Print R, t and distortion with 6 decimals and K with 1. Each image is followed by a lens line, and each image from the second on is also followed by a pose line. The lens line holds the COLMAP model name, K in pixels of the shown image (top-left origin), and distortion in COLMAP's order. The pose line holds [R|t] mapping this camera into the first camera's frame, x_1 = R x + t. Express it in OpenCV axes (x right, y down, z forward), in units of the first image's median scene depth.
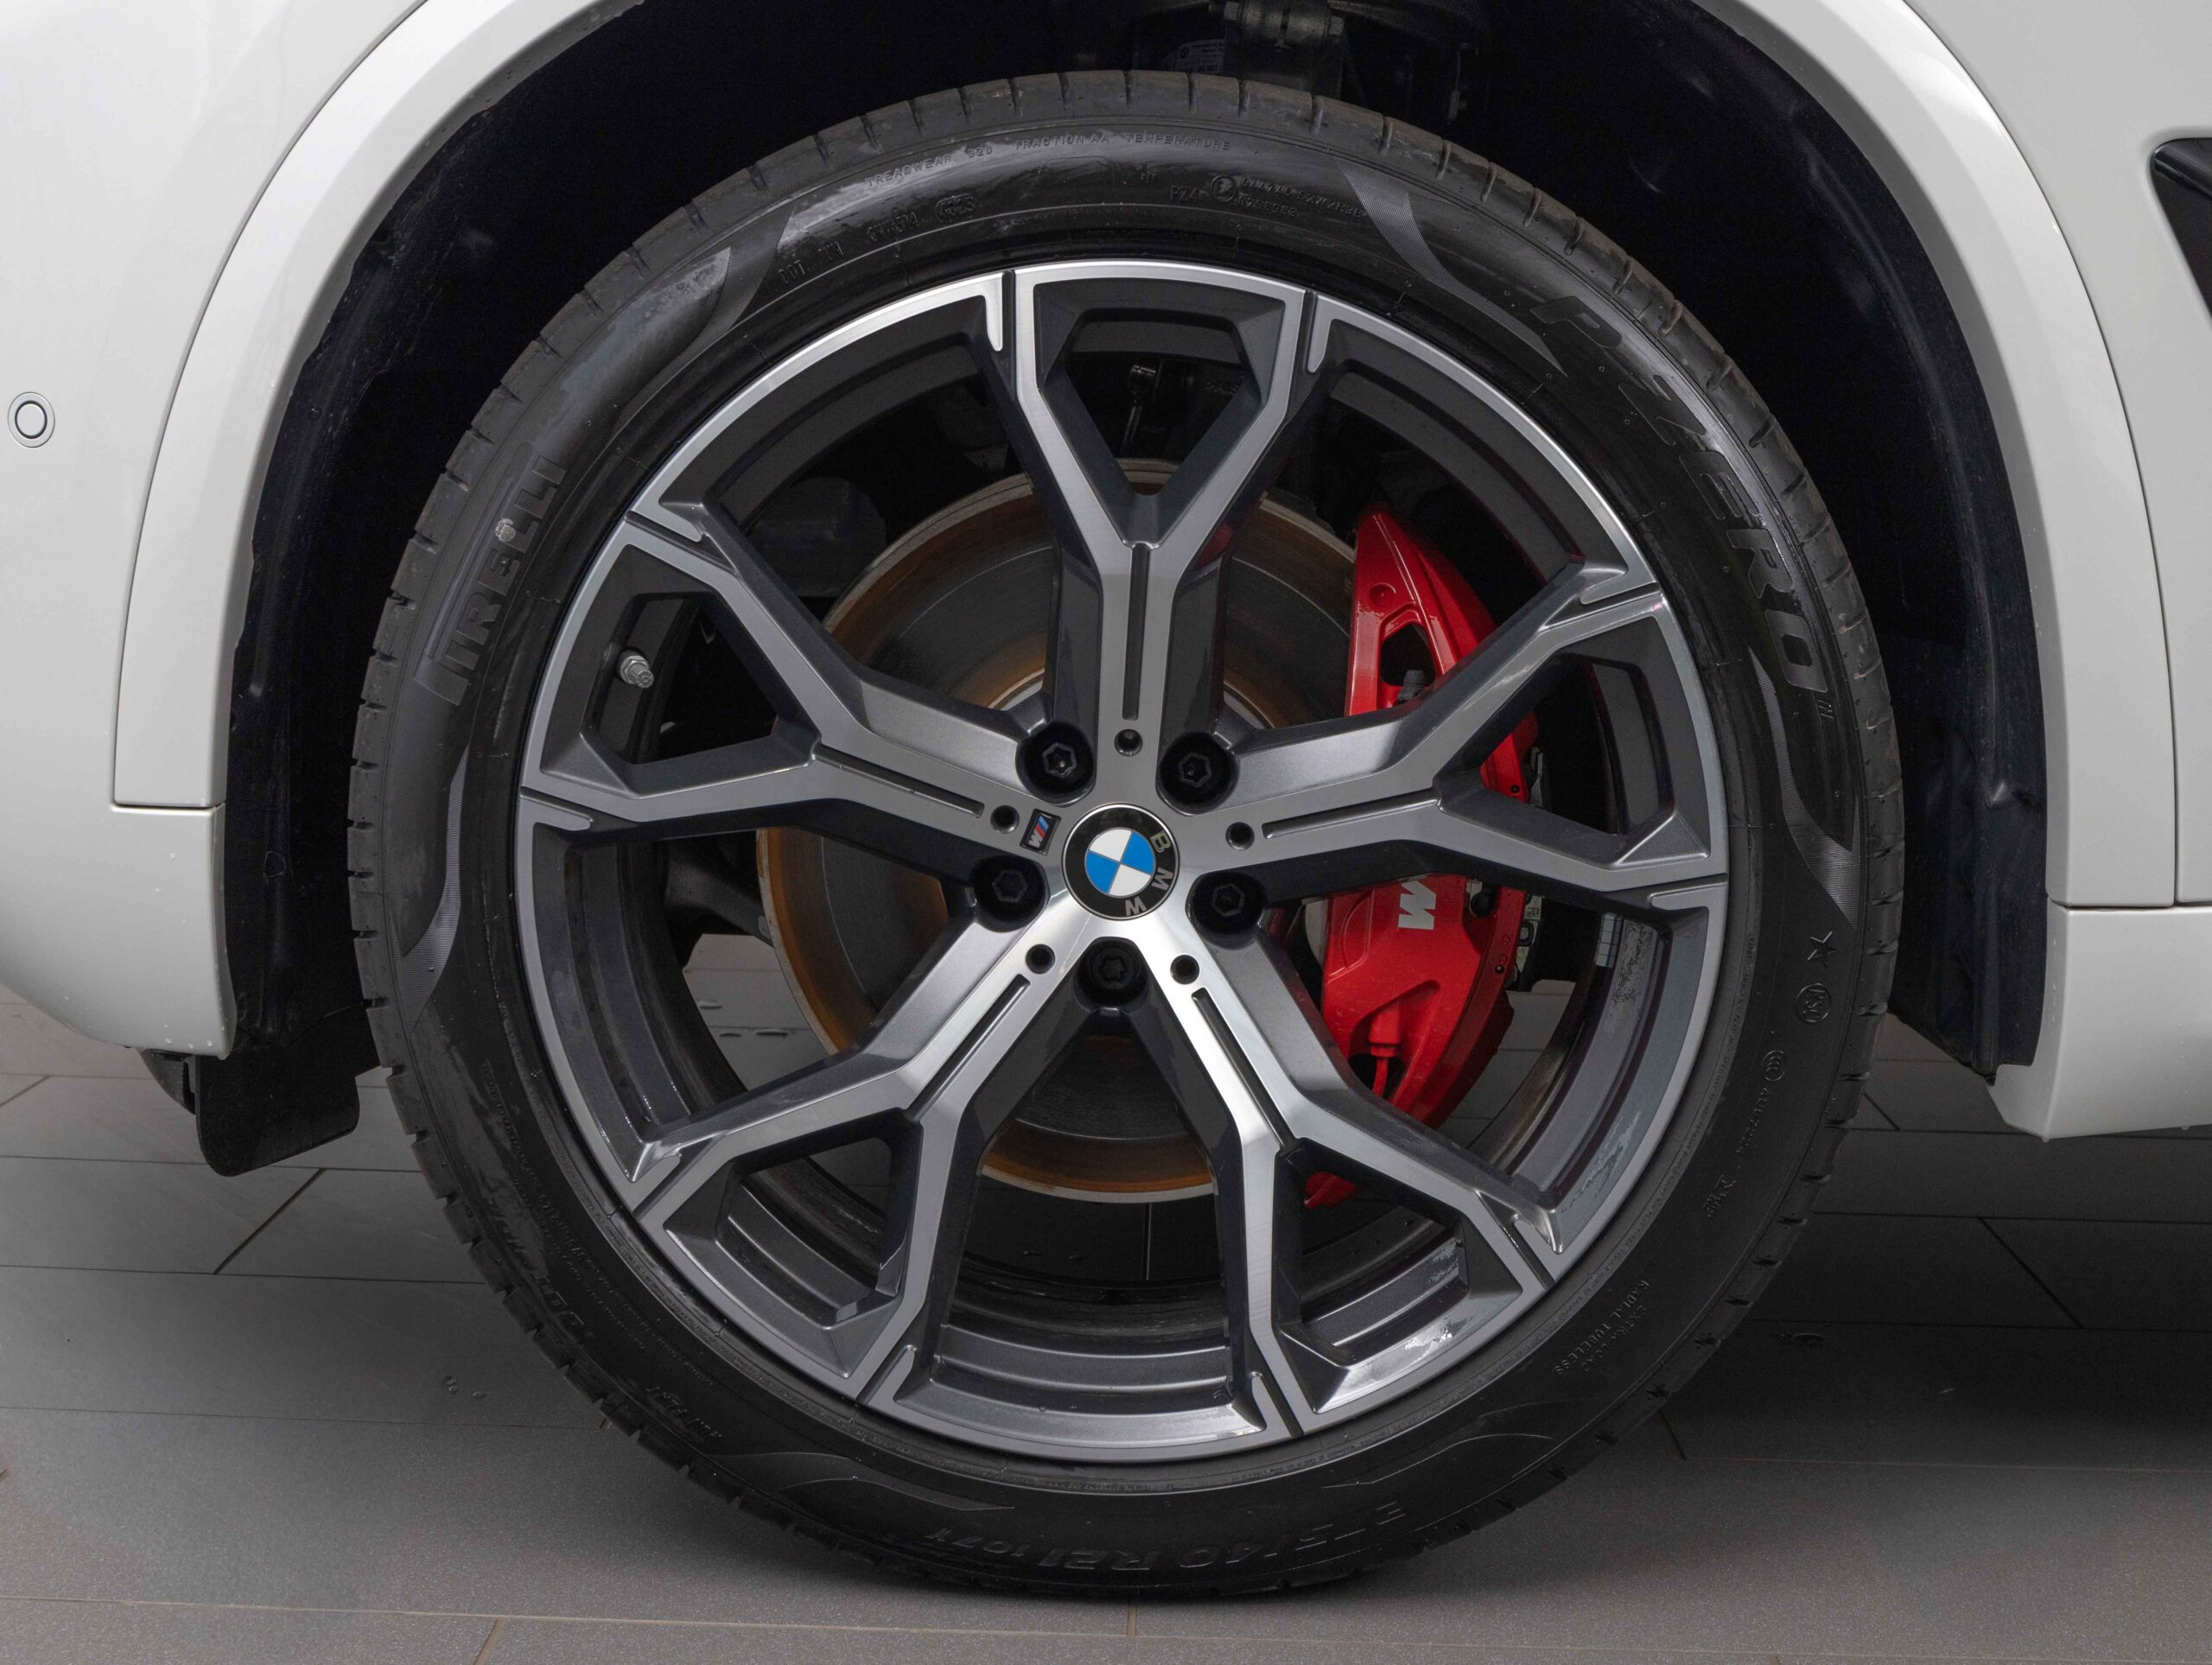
lens RADIAL K [[3144.0, 0, 1102.0], [0, 3144.0, 826.9], [0, 0, 1]] dist [-0.046212, 0.000000]
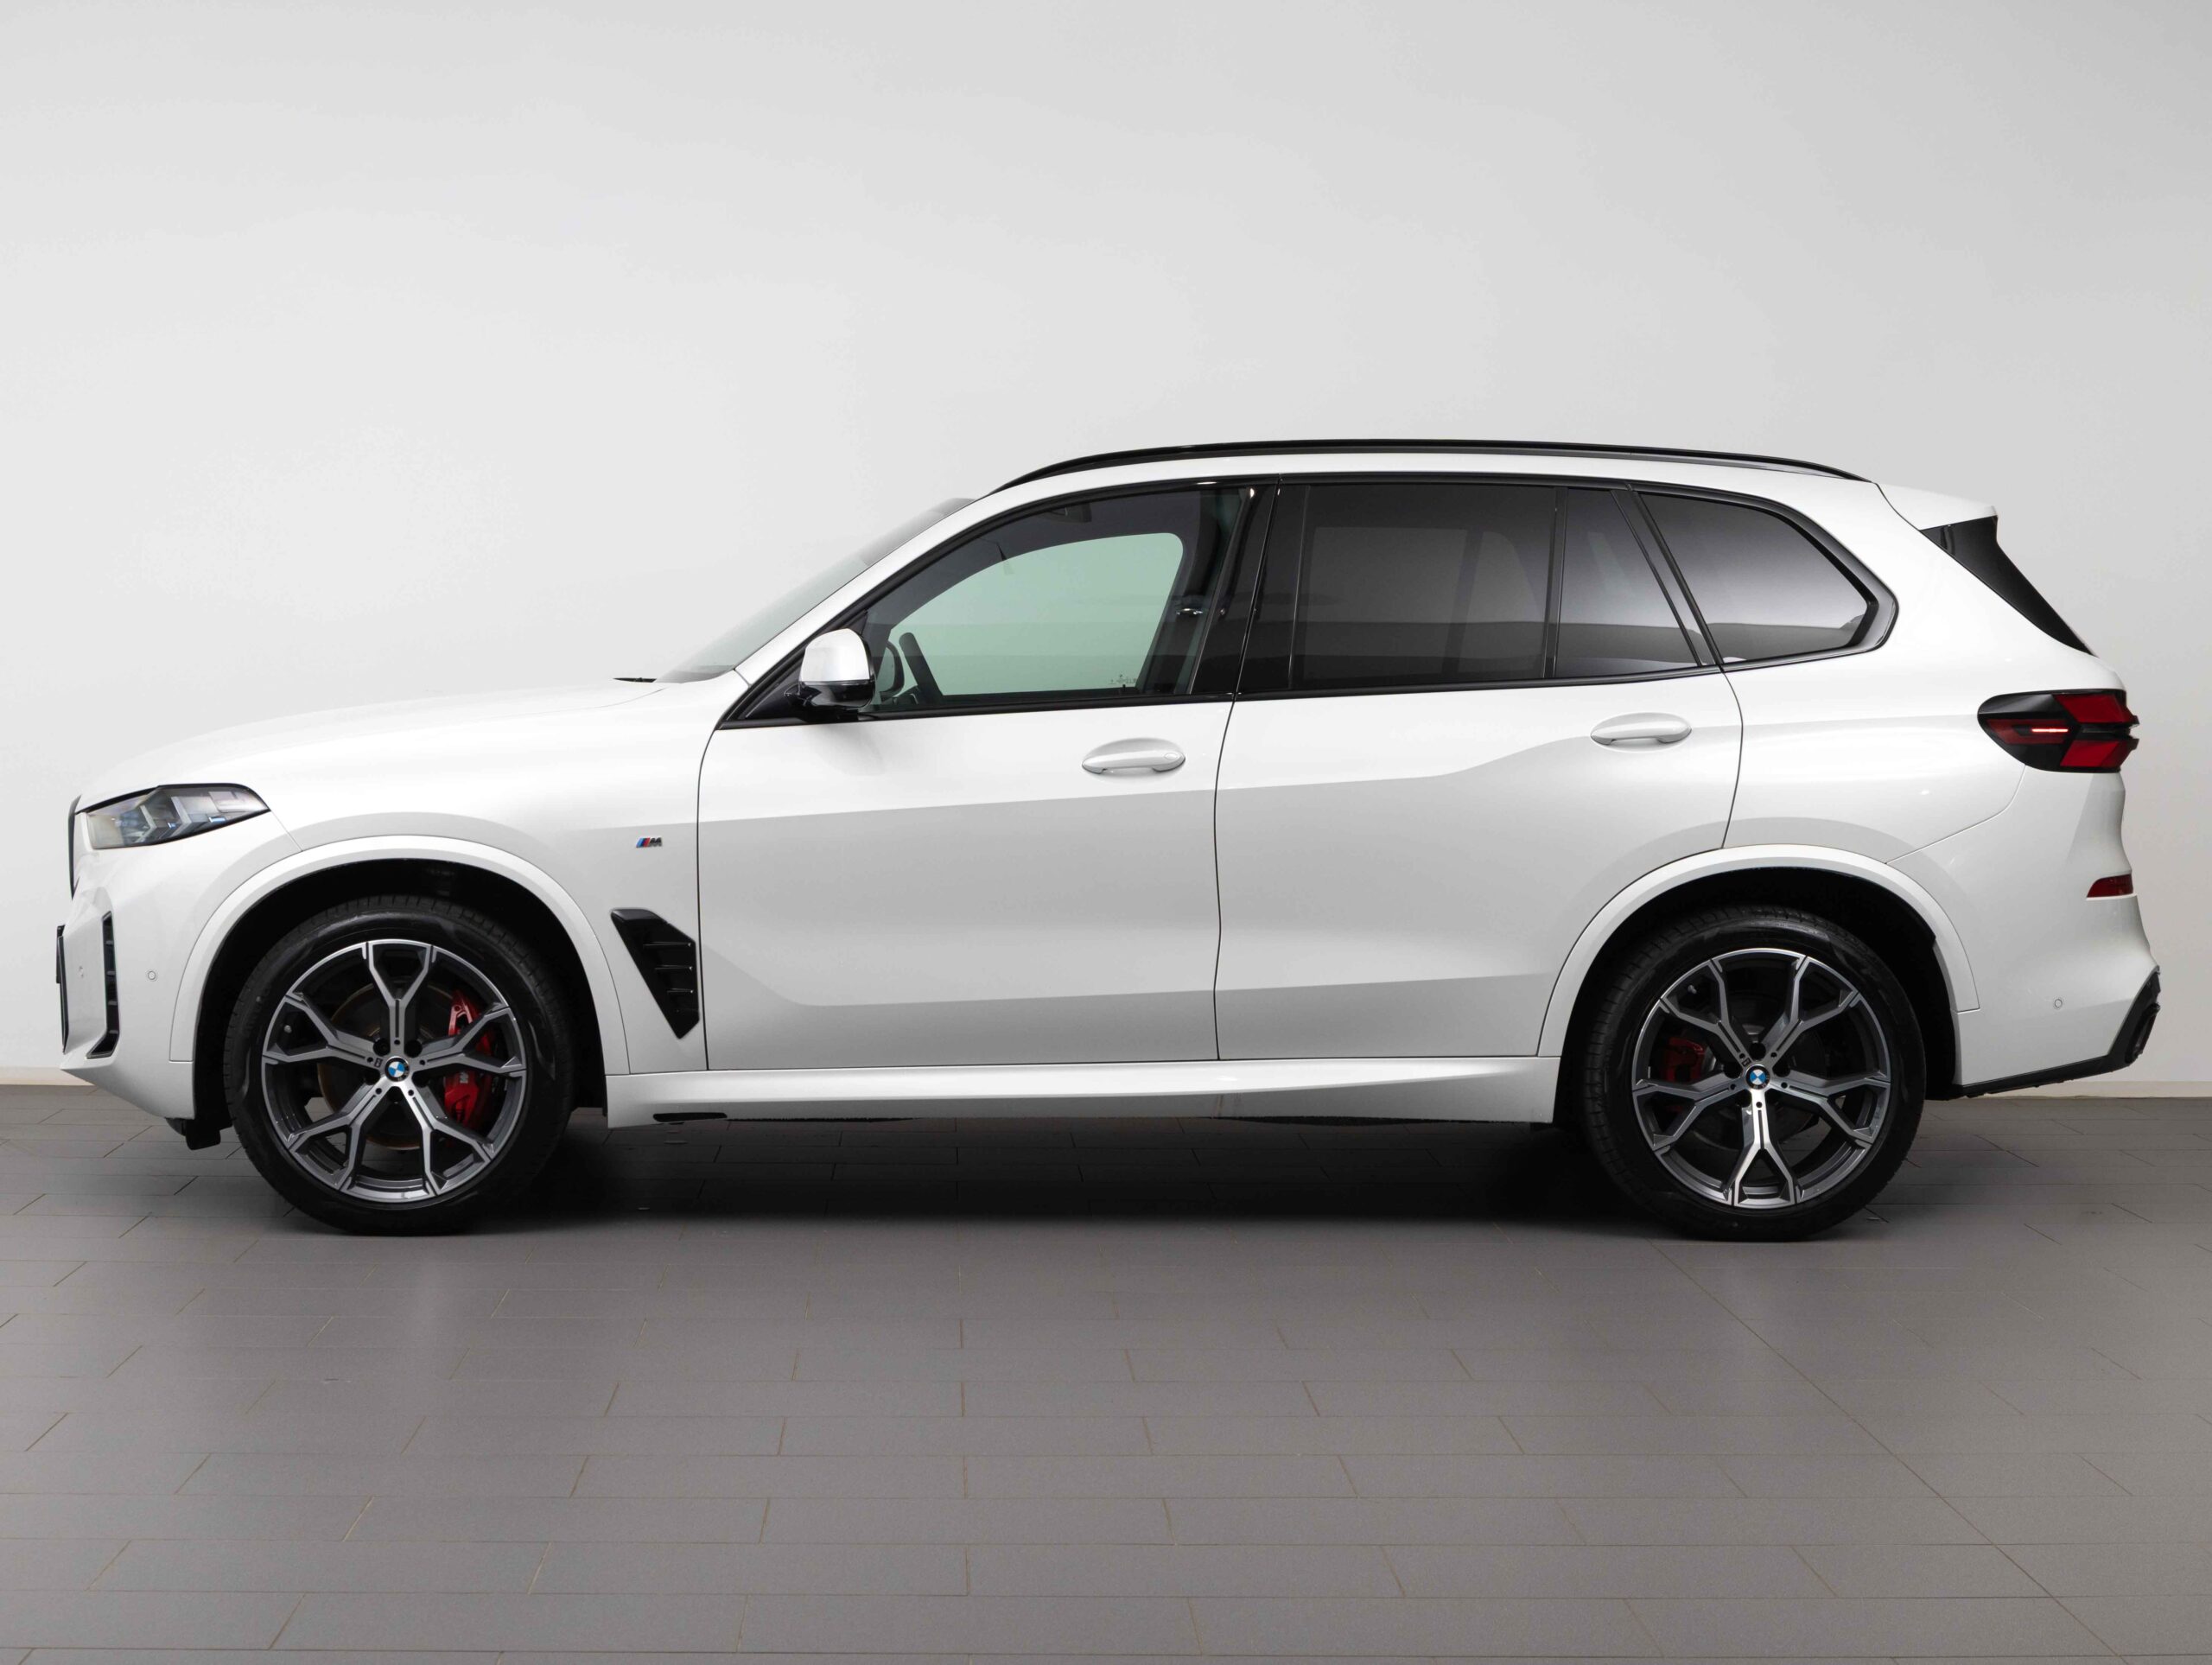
lens RADIAL K [[3283.4, 0, 1108.3], [0, 3283.4, 840.1], [0, 0, 1]] dist [-0.046566, 0.000000]
pose [[0.998809, -0.017889, 0.045386, 0.823796], [0.020704, 0.997841, -0.062334, -0.002814], [-0.044173, 0.063199, 0.997023, -3.775066]]
